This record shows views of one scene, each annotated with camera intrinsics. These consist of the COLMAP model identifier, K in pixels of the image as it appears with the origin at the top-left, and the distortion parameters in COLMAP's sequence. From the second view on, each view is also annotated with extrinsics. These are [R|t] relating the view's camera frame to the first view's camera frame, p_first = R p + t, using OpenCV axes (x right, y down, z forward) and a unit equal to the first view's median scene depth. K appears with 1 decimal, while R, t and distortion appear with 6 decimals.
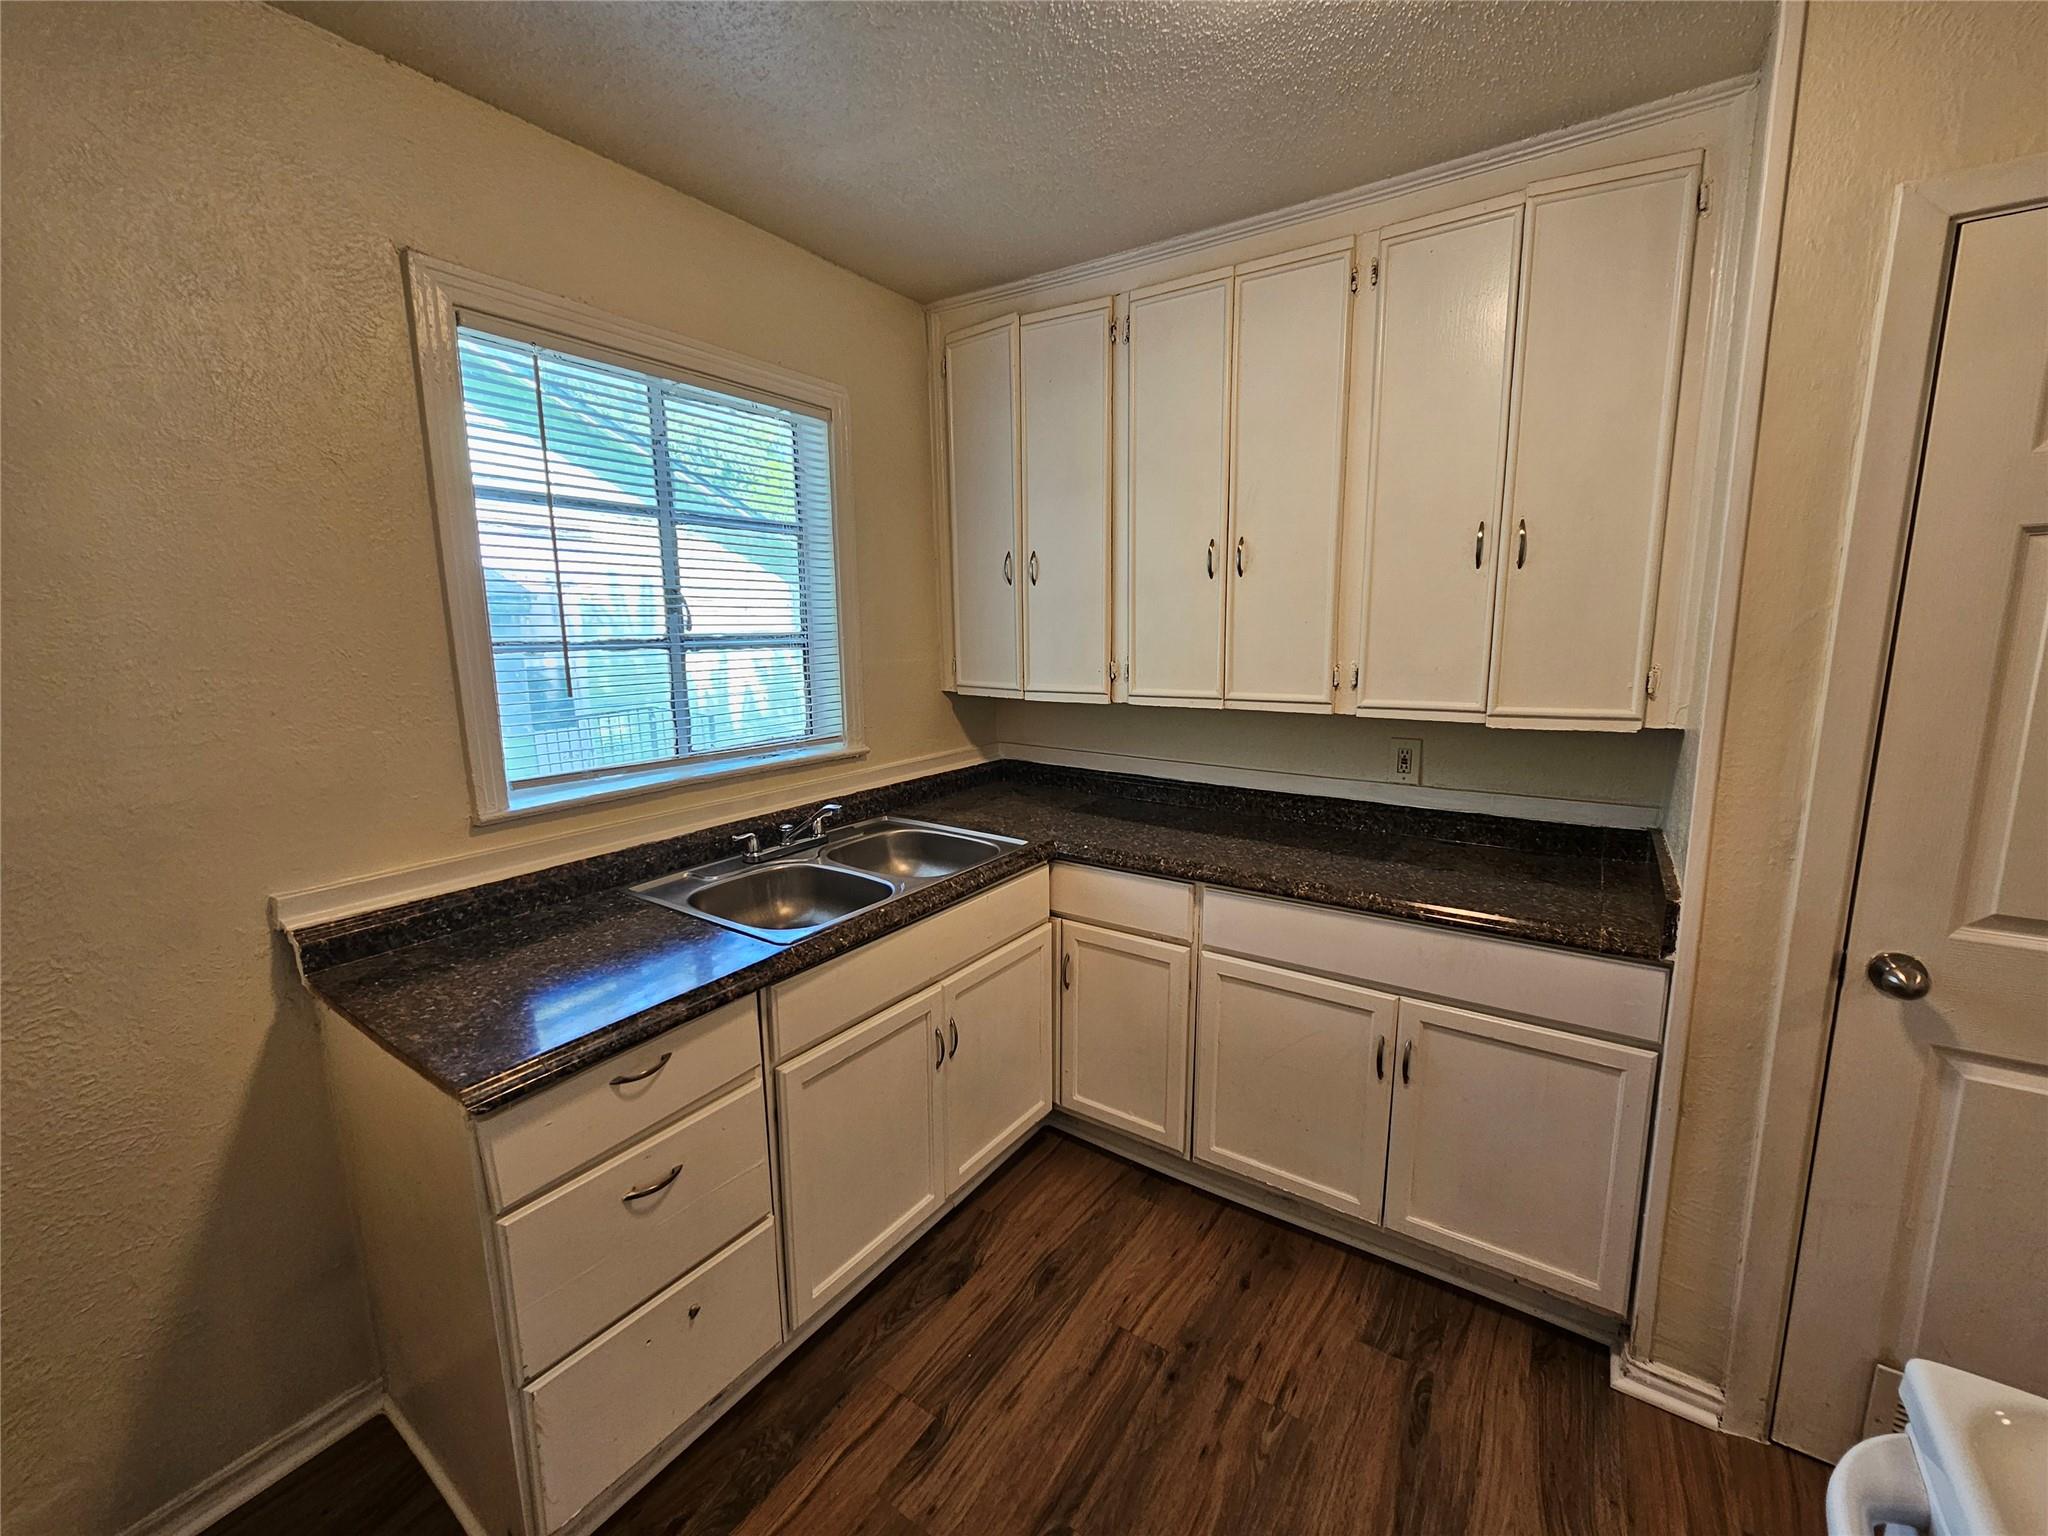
lens RADIAL K [[834.8, 0, 1024.0], [0, 834.8, 768.0], [0, 0, 1]] dist [-0.000654, 0.000019]
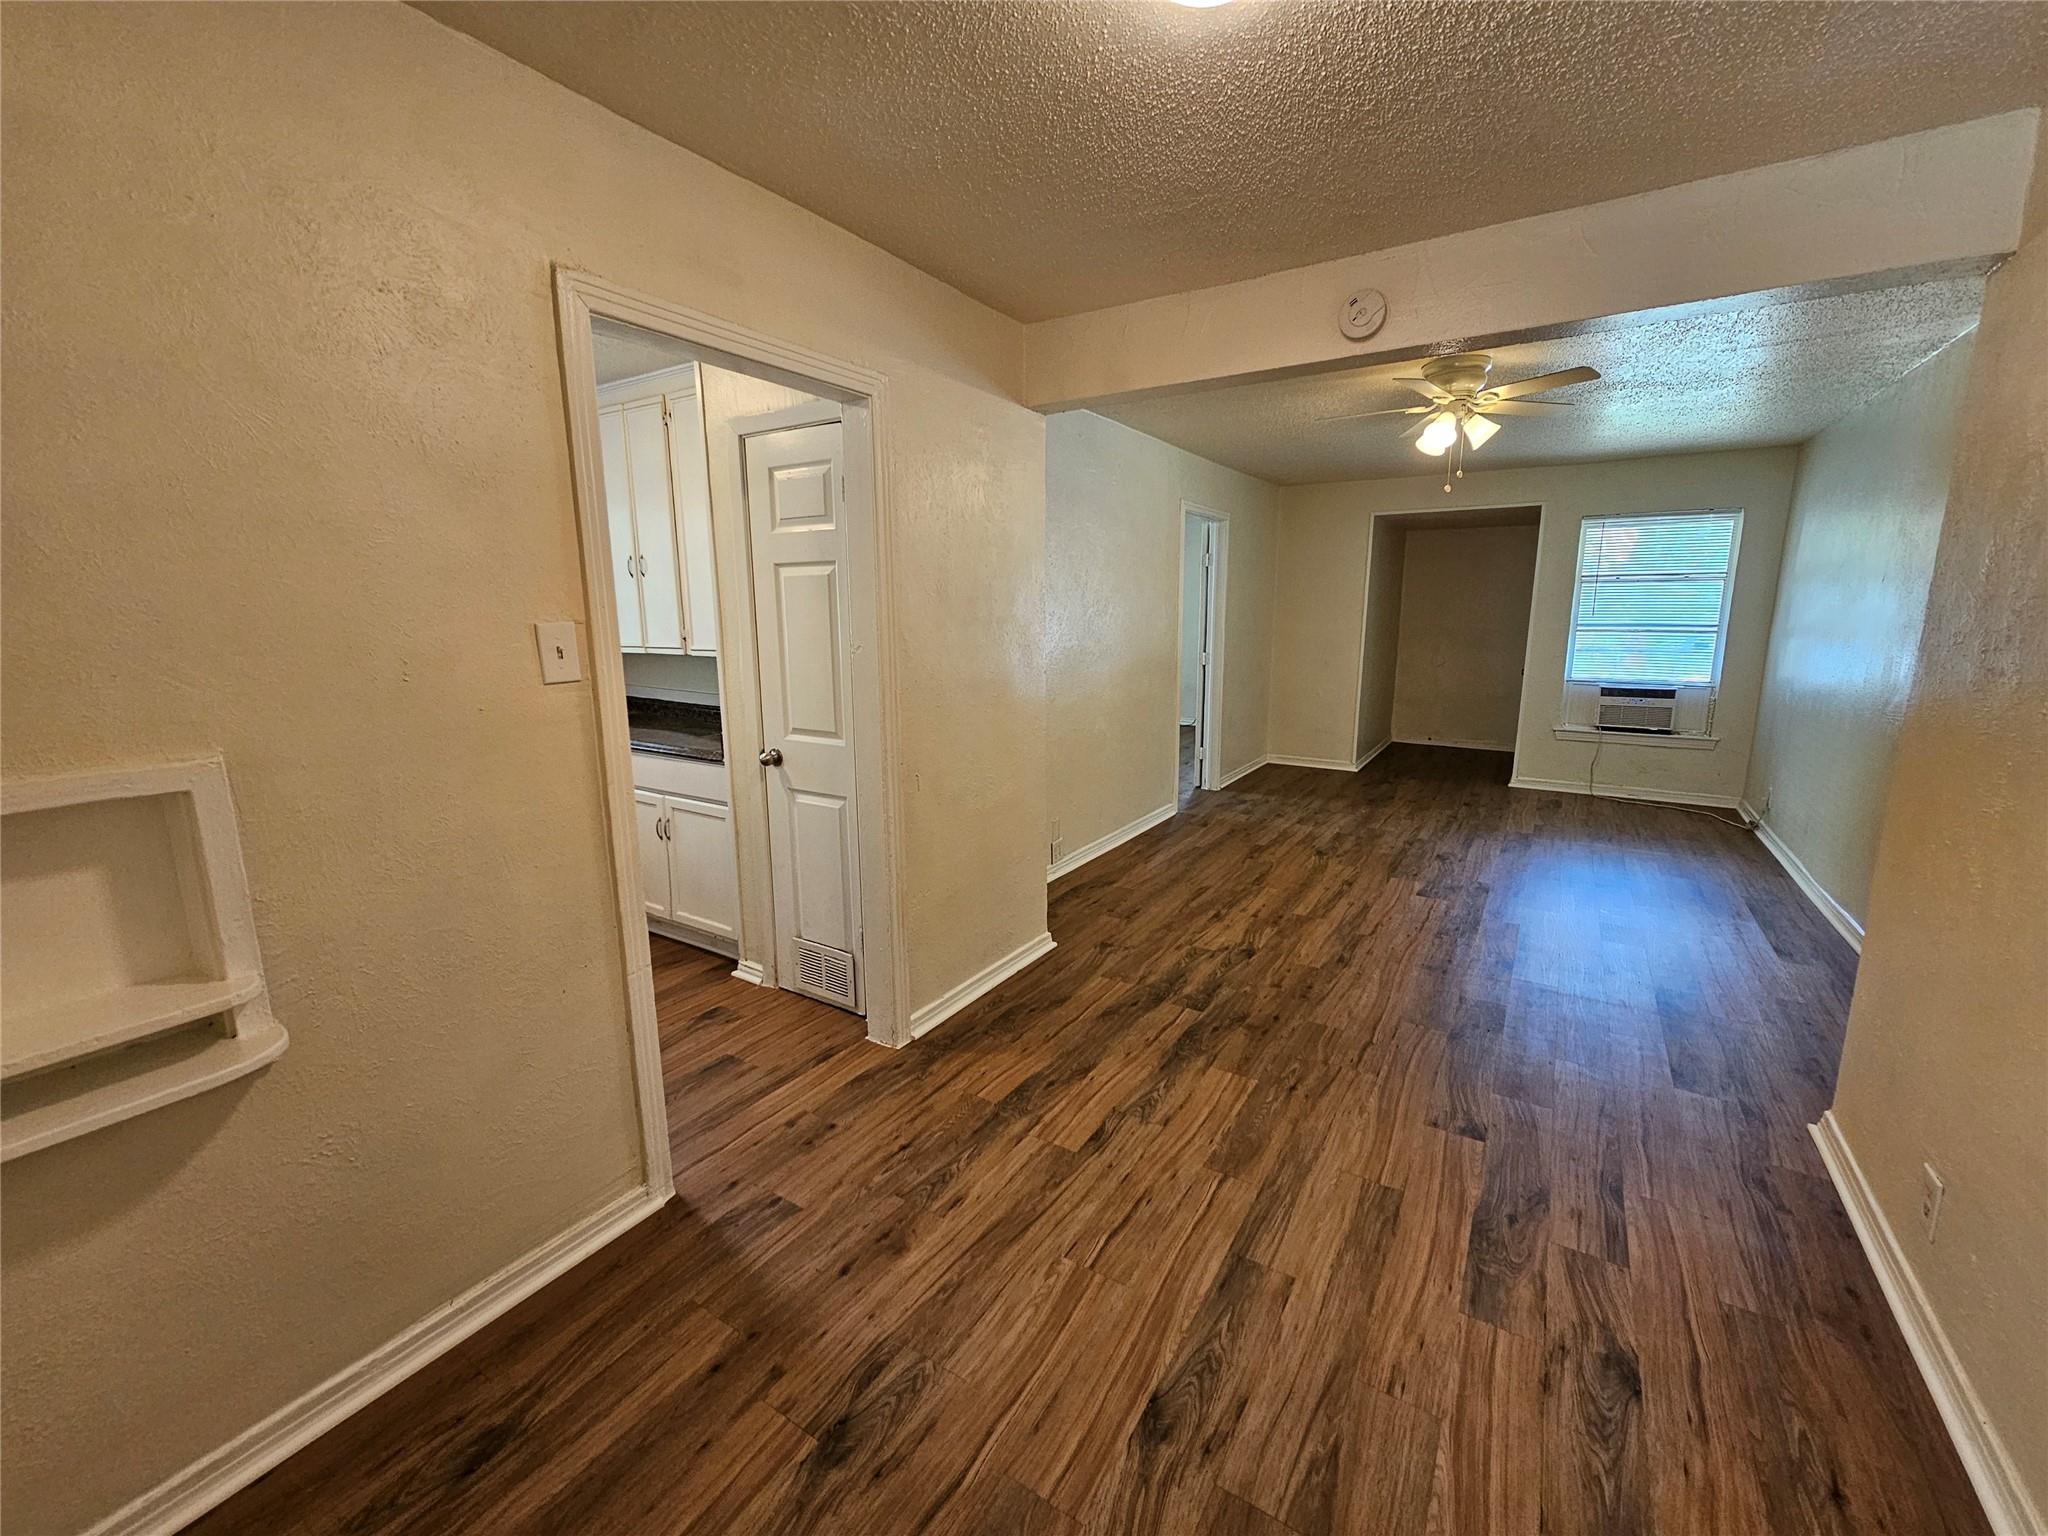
lens RADIAL K [[834.8, 0, 1024.0], [0, 834.8, 768.0], [0, 0, 1]] dist [-0.000654, 0.000019]
pose [[0.999307, 0.001828, 0.037175, 1.355028], [-0.002793, 0.999660, 0.025923, 0.175736], [-0.037115, -0.026009, 0.998973, -1.080309]]
